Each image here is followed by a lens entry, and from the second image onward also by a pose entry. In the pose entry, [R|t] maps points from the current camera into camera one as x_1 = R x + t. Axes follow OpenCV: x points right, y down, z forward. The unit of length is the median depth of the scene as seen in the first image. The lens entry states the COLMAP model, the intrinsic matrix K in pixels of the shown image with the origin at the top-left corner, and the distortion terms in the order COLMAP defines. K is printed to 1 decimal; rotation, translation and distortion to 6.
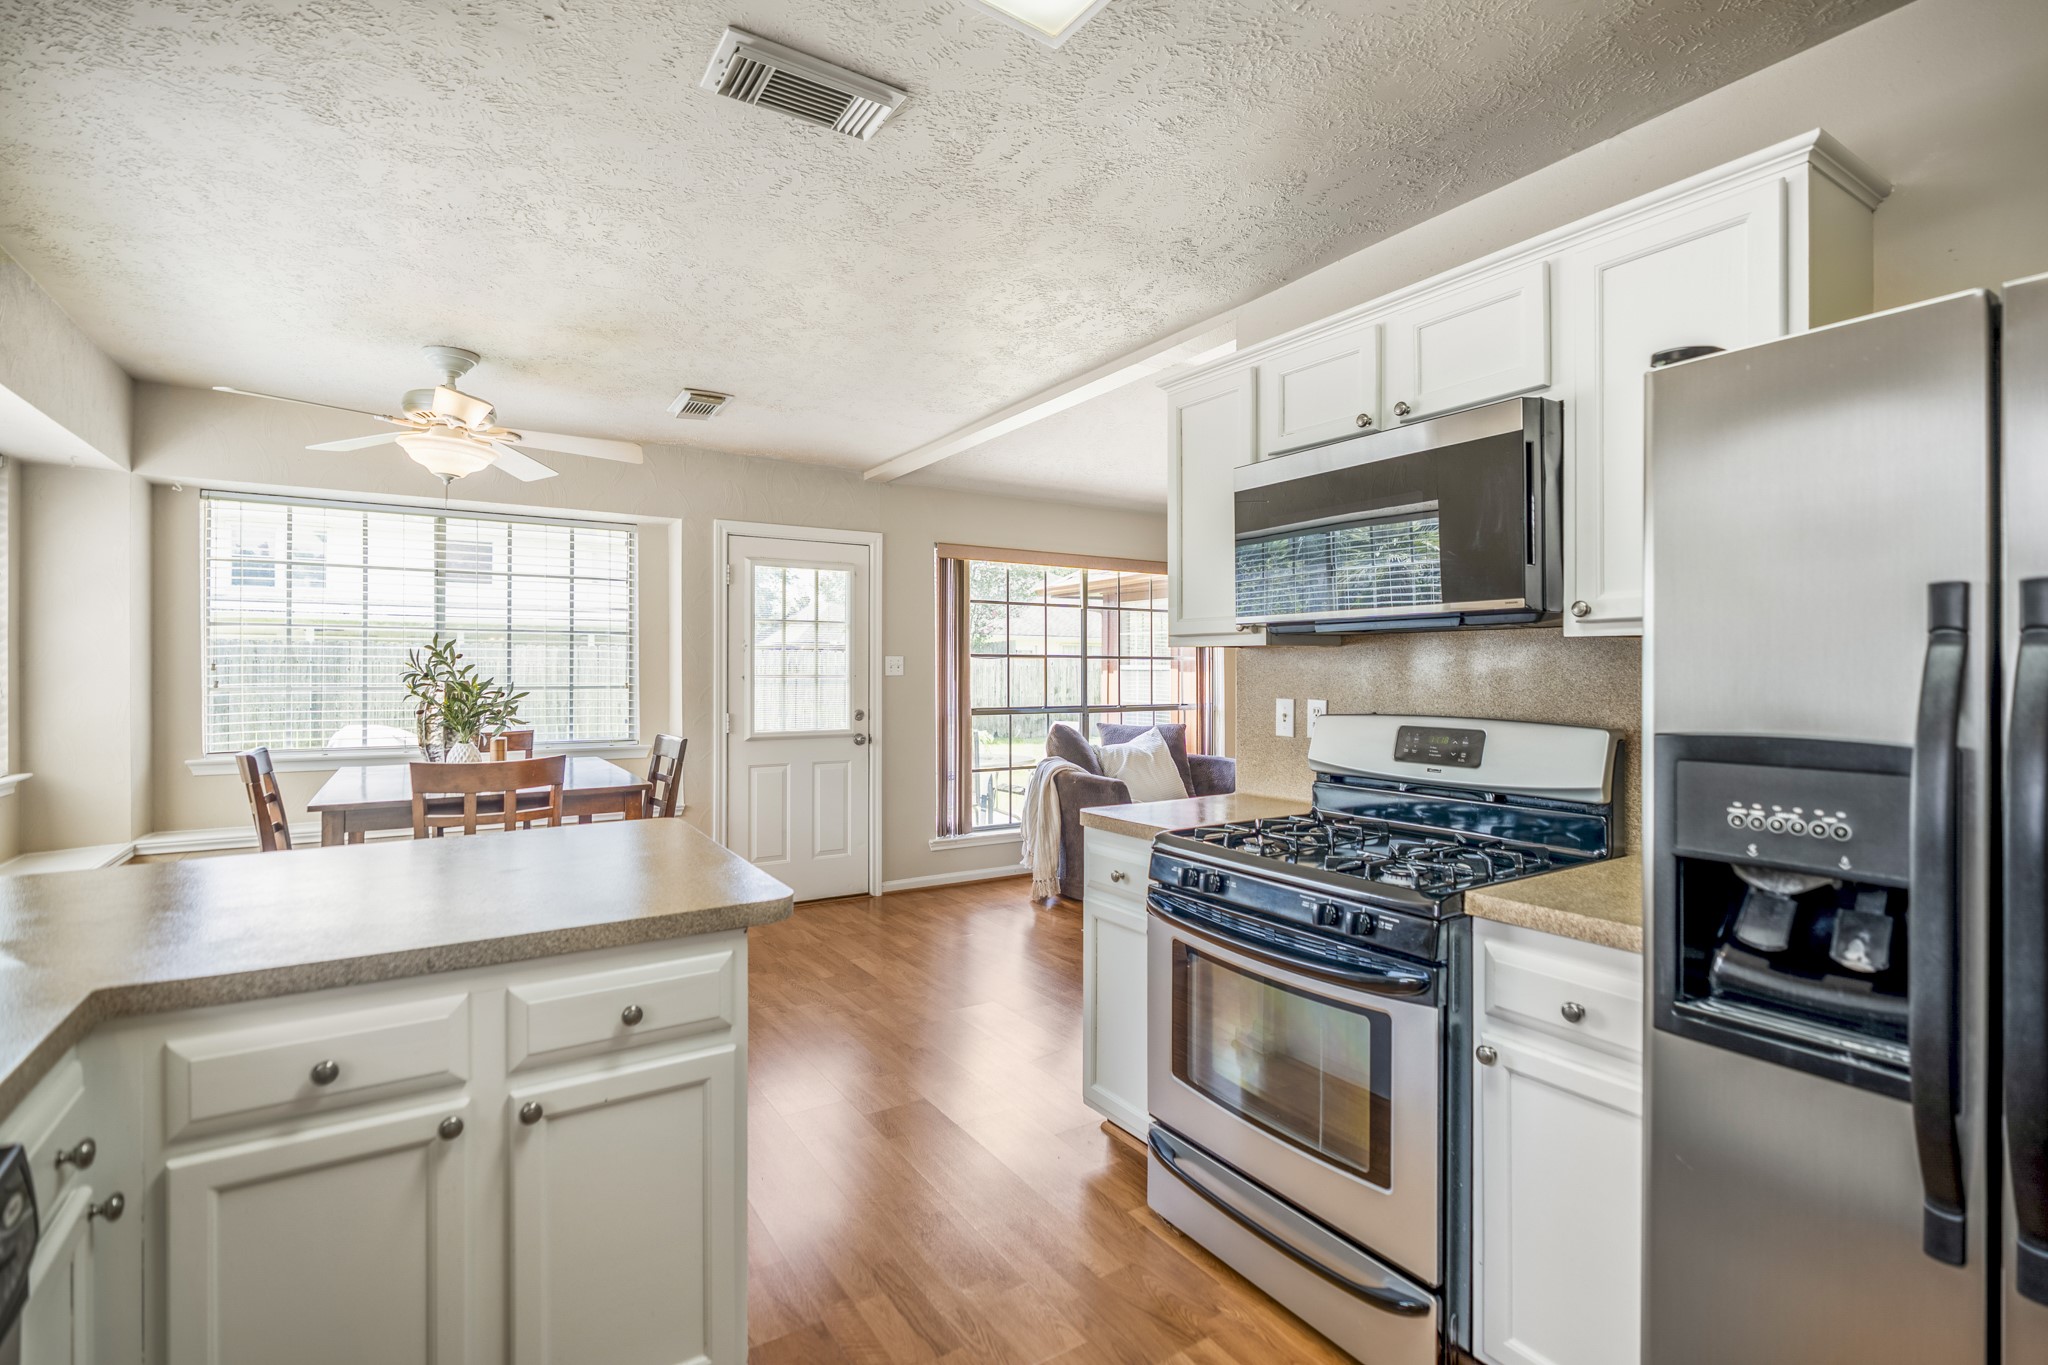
lens RADIAL K [[938.9, 0, 1018.3], [0, 938.9, 666.0], [0, 0, 1]] dist [-0.007540, 0.000943]
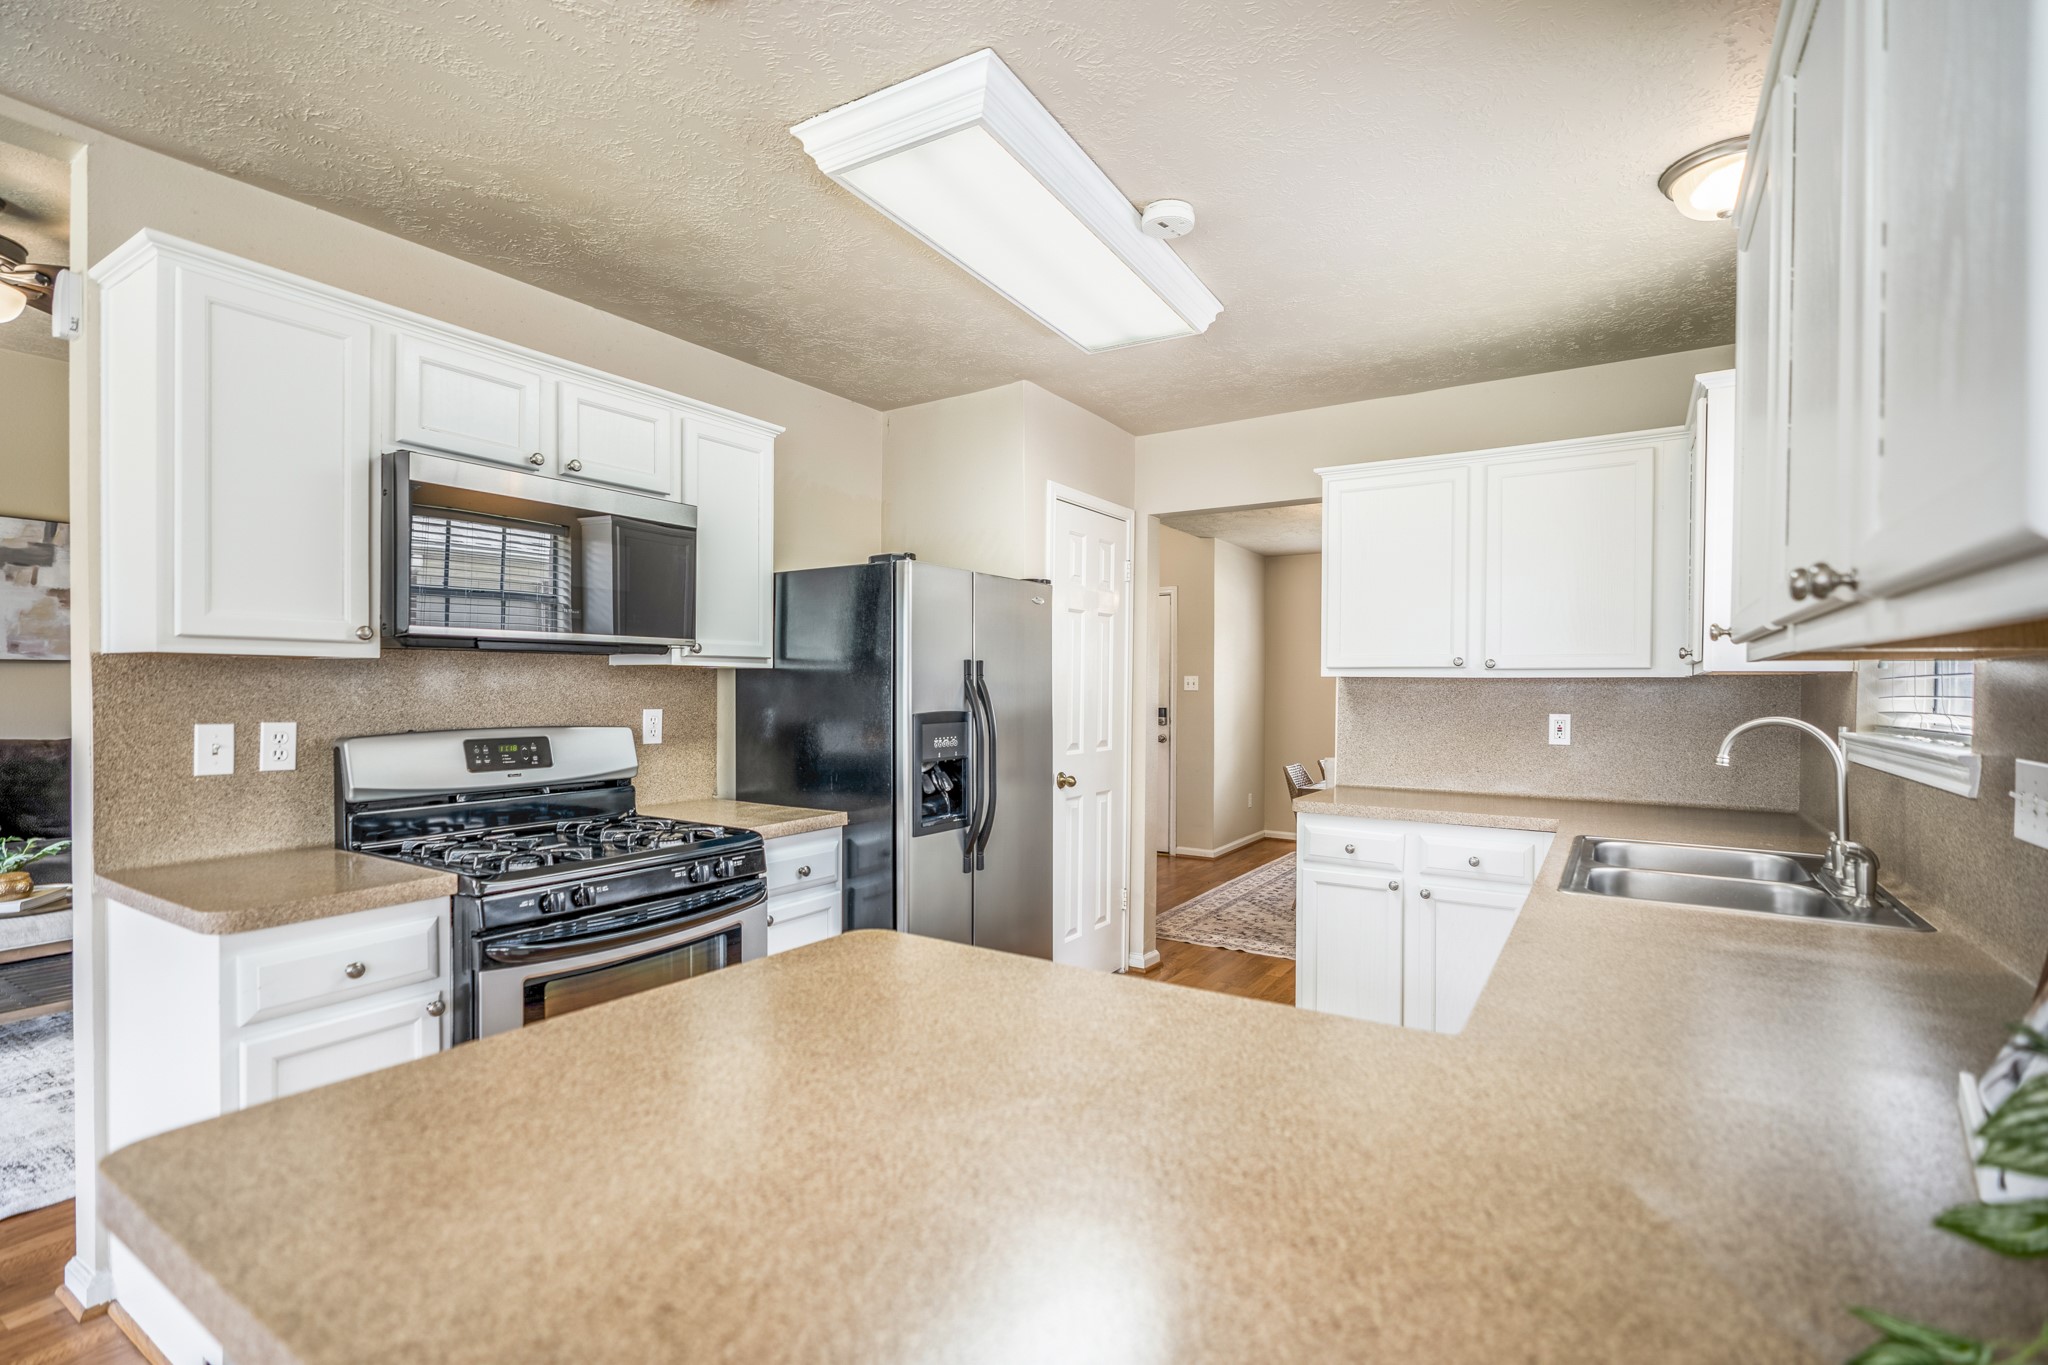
lens RADIAL K [[938.9, 0, 1028.9], [0, 938.9, 699.4], [0, 0, 1]] dist [-0.007540, 0.000943]
pose [[-0.423835, -0.014880, 0.905617, -0.524529], [-0.008467, 0.999886, 0.012466, 0.000333], [-0.905700, -0.002384, -0.423913, 0.567455]]
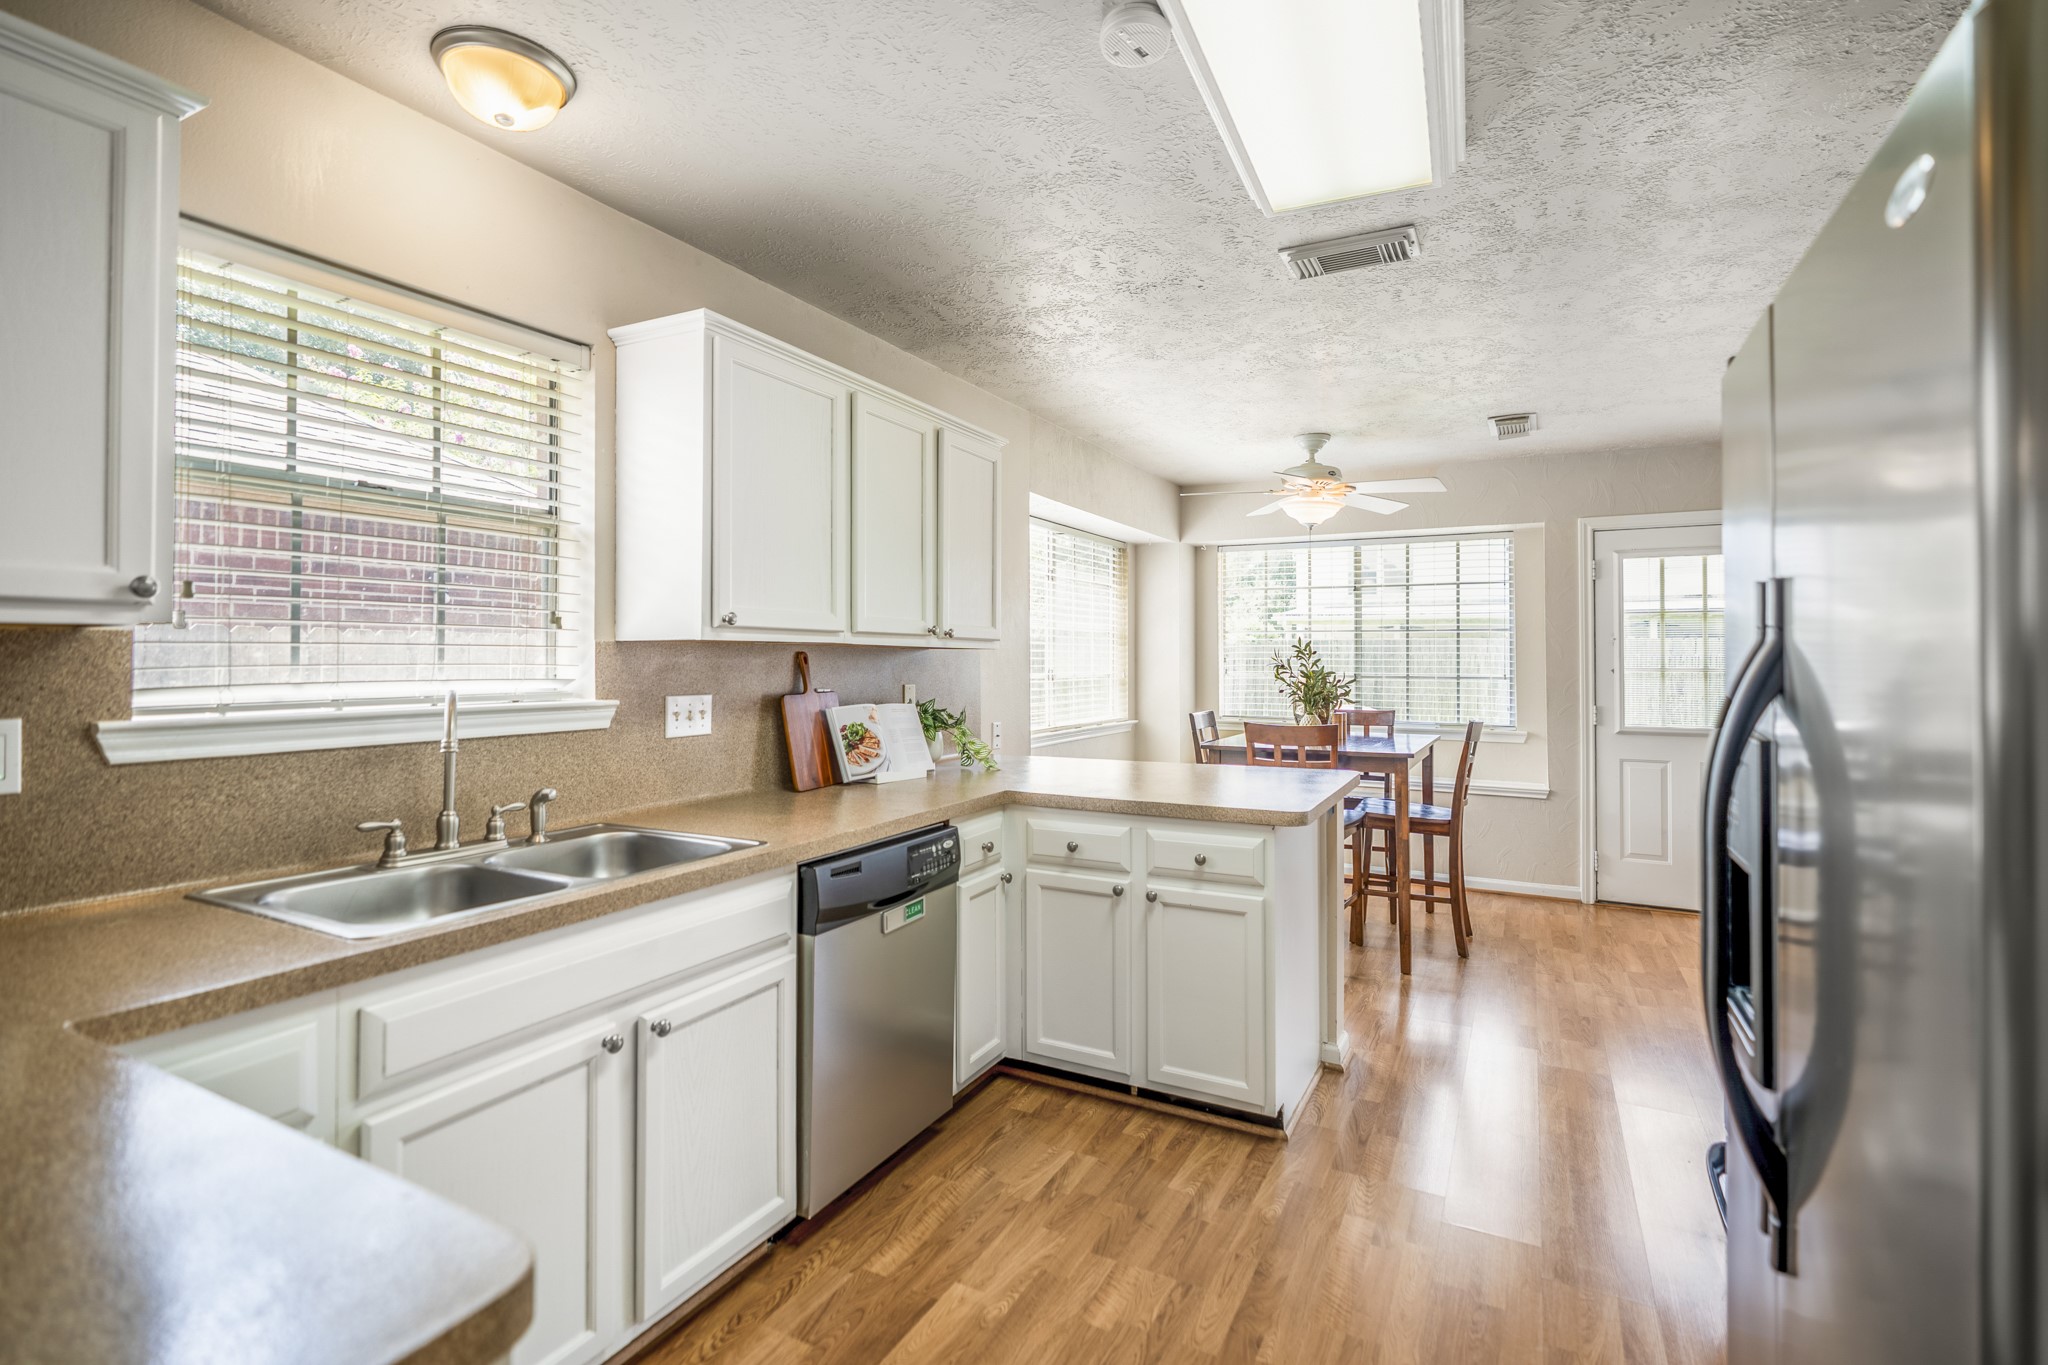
lens RADIAL K [[938.9, 0, 1017.6], [0, 938.9, 648.3], [0, 0, 1]] dist [-0.007540, 0.000943]
pose [[0.484987, -0.009981, -0.874465, 0.382280], [0.001151, 0.999941, -0.010775, -0.002453], [0.874521, 0.004220, 0.484970, -0.061933]]
